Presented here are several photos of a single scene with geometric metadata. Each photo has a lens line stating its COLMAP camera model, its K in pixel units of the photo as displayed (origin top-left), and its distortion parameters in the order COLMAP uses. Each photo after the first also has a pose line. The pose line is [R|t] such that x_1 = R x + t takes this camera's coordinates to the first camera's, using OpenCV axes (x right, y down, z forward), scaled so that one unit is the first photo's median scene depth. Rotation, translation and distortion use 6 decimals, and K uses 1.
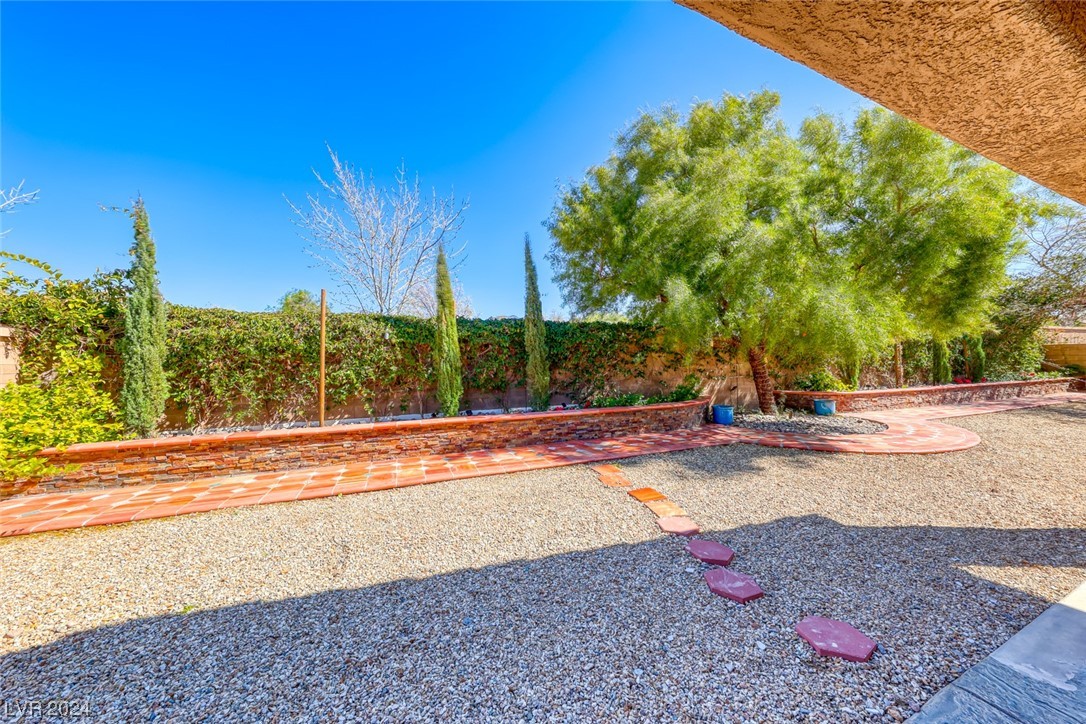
lens RADIAL K [[372.6, 0, 540.7], [0, 372.6, 360.8], [0, 0, 1]] dist [0.014286, -0.005428]
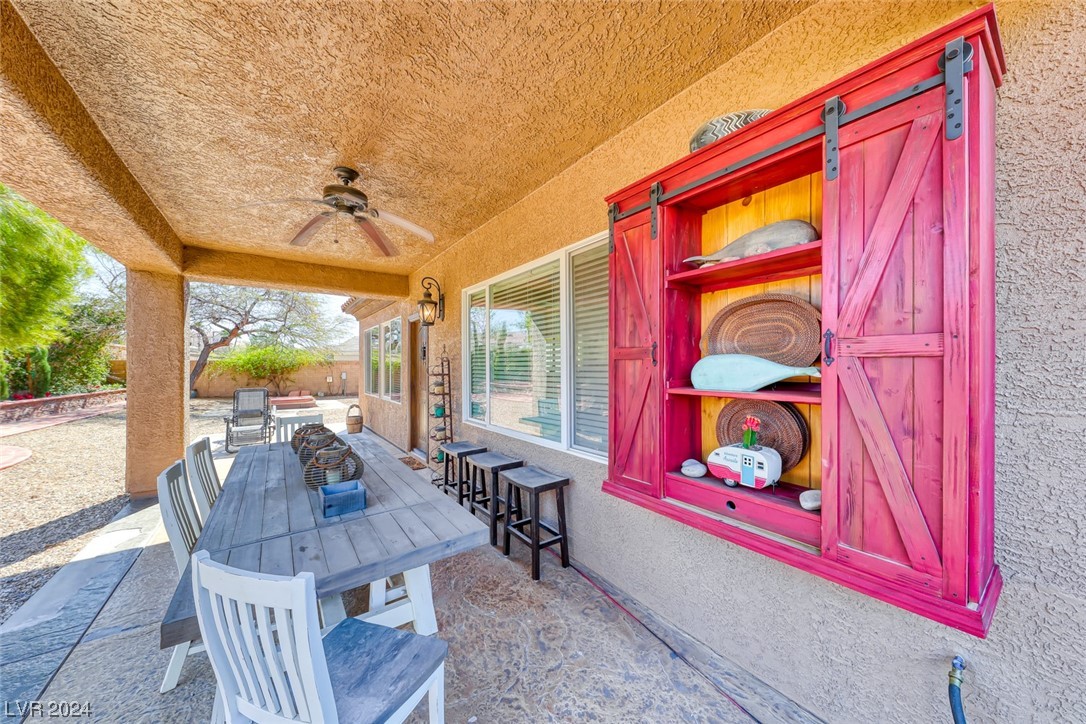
lens RADIAL K [[372.6, 0, 538.3], [0, 372.6, 361.7], [0, 0, 1]] dist [0.014286, -0.005428]
pose [[-0.198560, 0.027757, 0.979696, -0.052072], [0.008255, 0.999611, -0.026648, 0.004482], [-0.980054, 0.002796, -0.198712, -0.083511]]
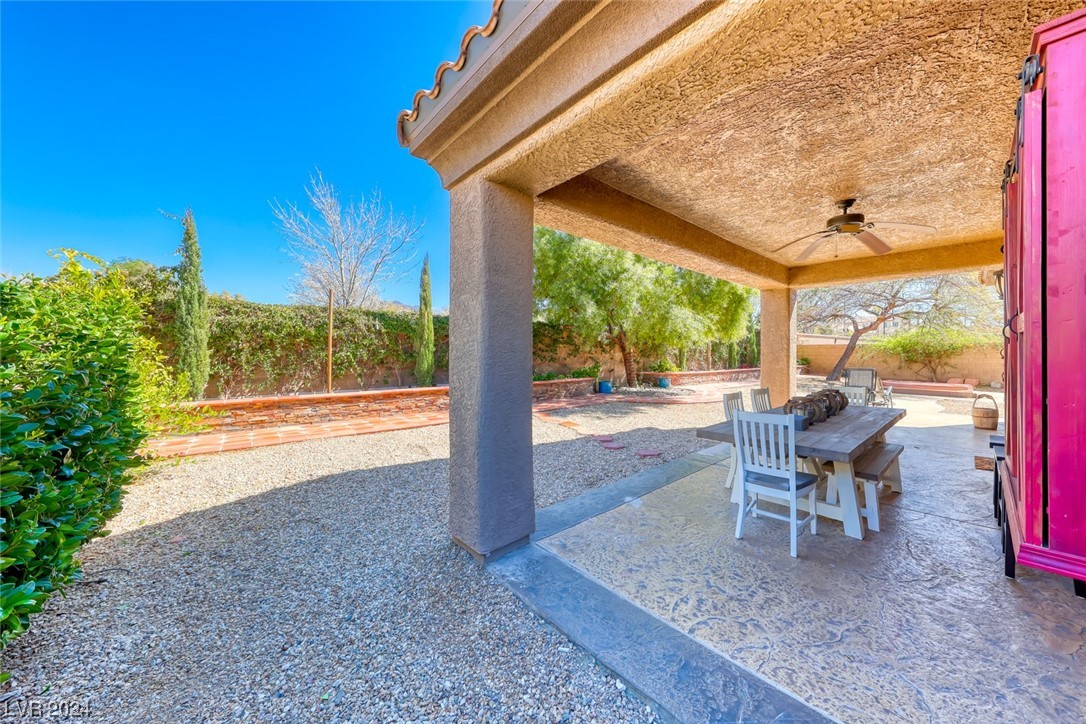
lens RADIAL K [[372.6, 0, 542.5], [0, 372.6, 354.8], [0, 0, 1]] dist [0.014286, -0.005428]
pose [[0.955629, 0.014348, 0.294223, -0.196103], [-0.016665, 0.999847, 0.005370, 0.013017], [-0.294101, -0.010035, 0.955722, -0.354308]]
